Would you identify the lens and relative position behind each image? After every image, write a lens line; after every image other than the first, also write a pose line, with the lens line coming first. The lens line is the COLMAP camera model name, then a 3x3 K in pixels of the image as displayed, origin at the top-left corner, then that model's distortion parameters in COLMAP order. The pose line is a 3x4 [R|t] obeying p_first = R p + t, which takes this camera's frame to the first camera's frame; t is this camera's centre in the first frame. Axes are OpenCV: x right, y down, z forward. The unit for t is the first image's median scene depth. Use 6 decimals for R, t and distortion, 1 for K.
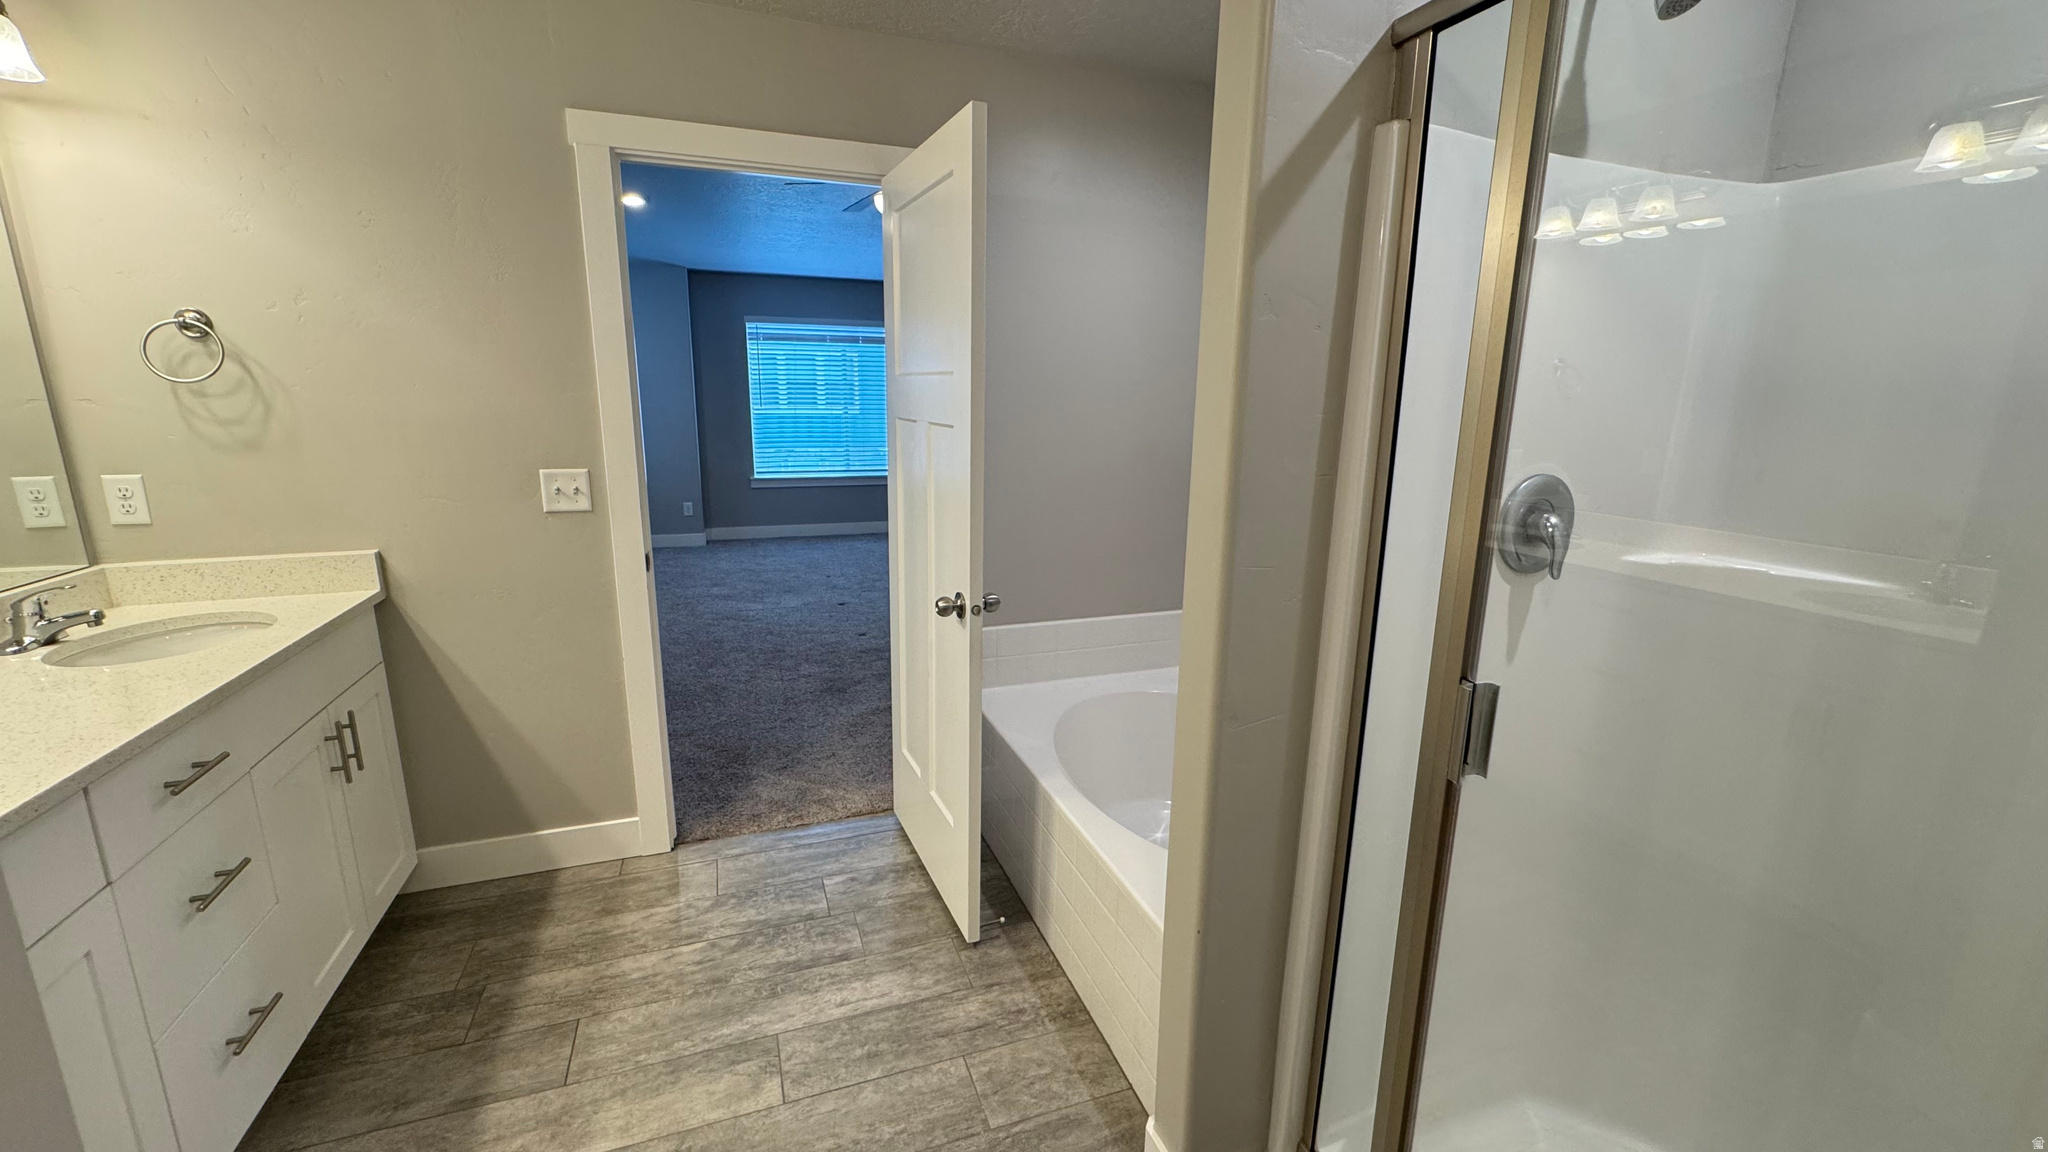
lens RADIAL K [[820.2, 0, 1025.8], [0, 820.2, 584.9], [0, 0, 1]] dist [0.001084, -0.000085]
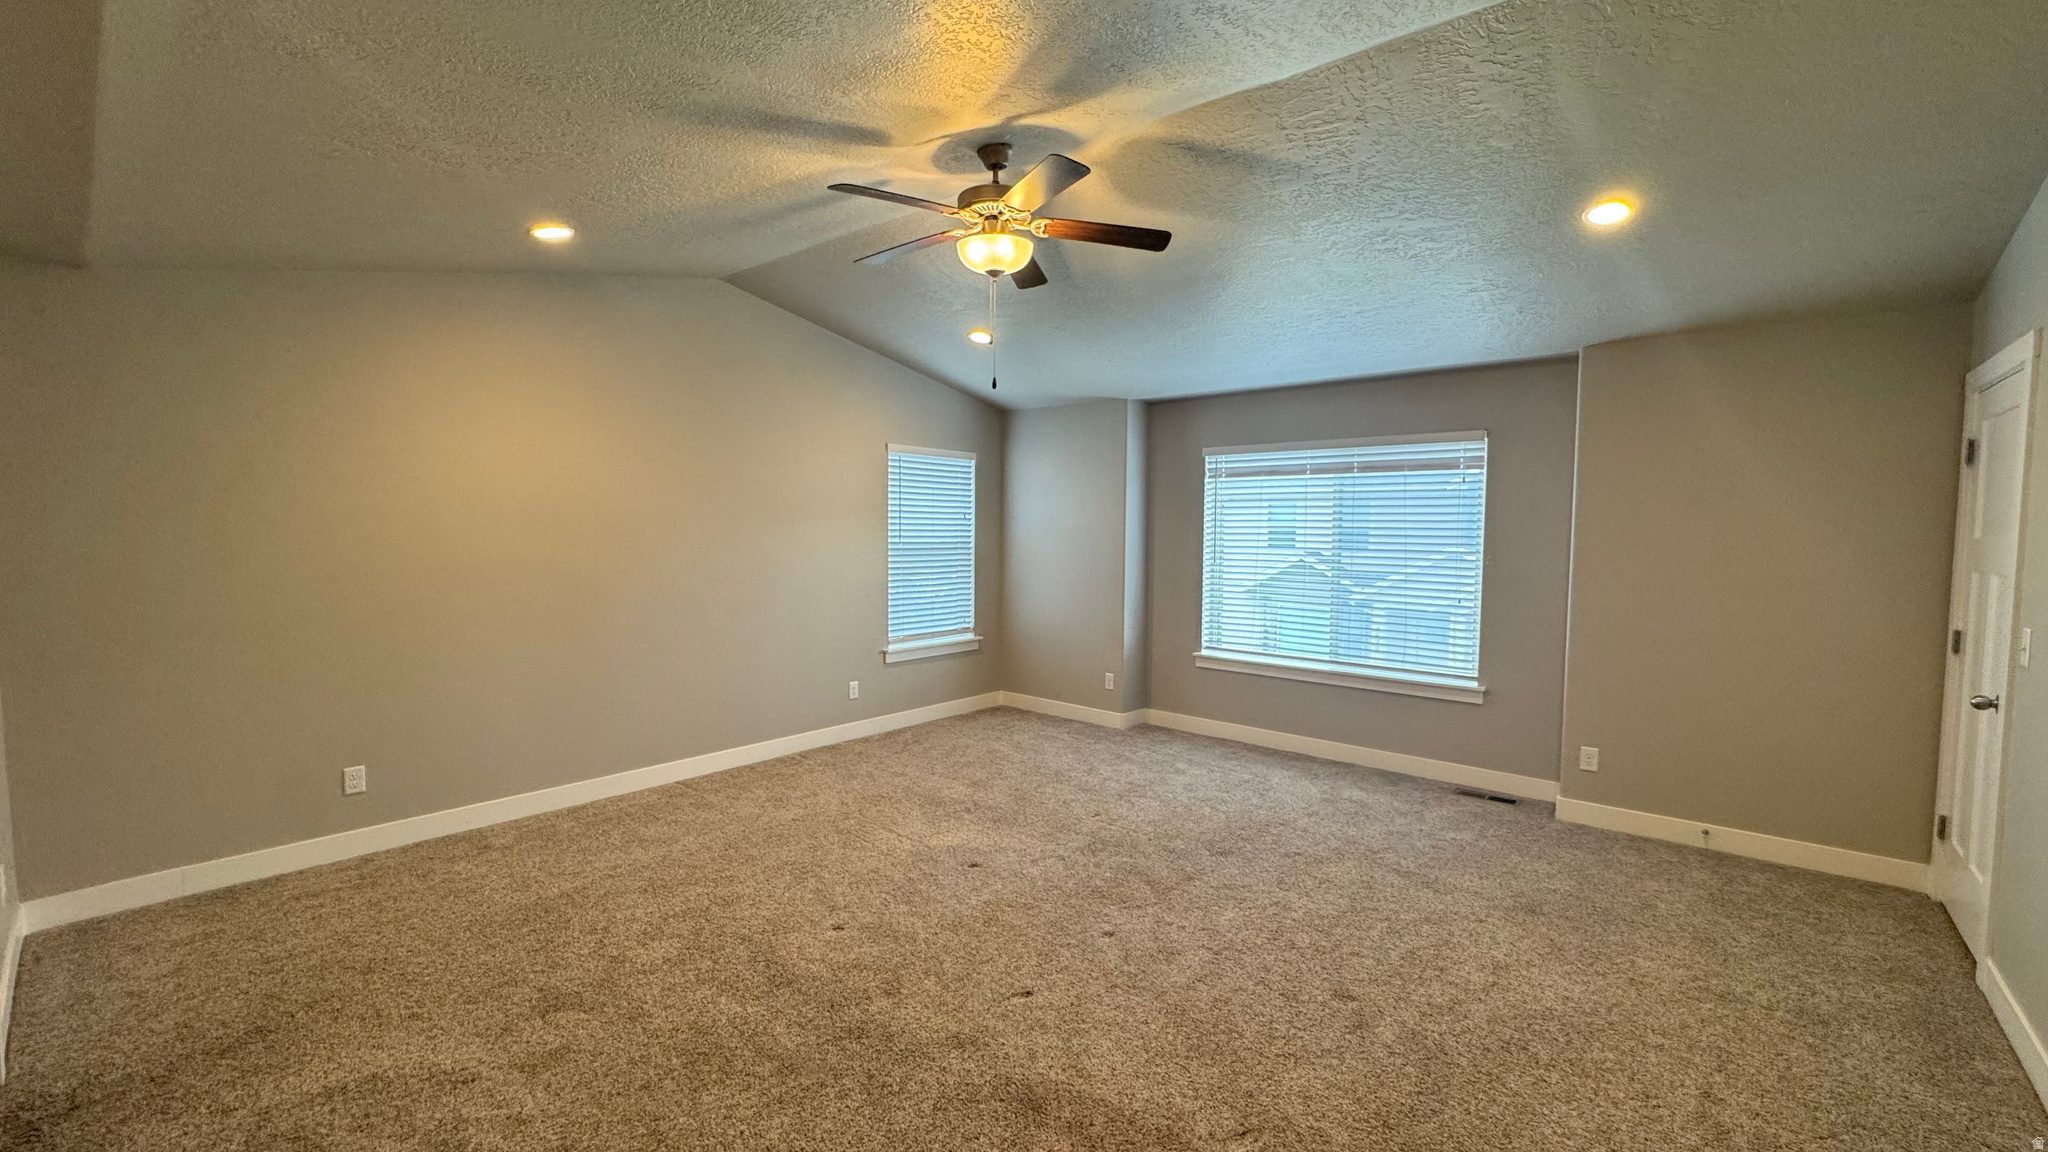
lens RADIAL K [[820.2, 0, 1015.3], [0, 820.2, 575.7], [0, 0, 1]] dist [0.001084, -0.000085]
pose [[0.464401, 0.046364, -0.884410, 0.263330], [-0.205162, 0.977095, -0.056507, -0.127956], [0.861534, 0.207689, 0.463276, 0.505608]]
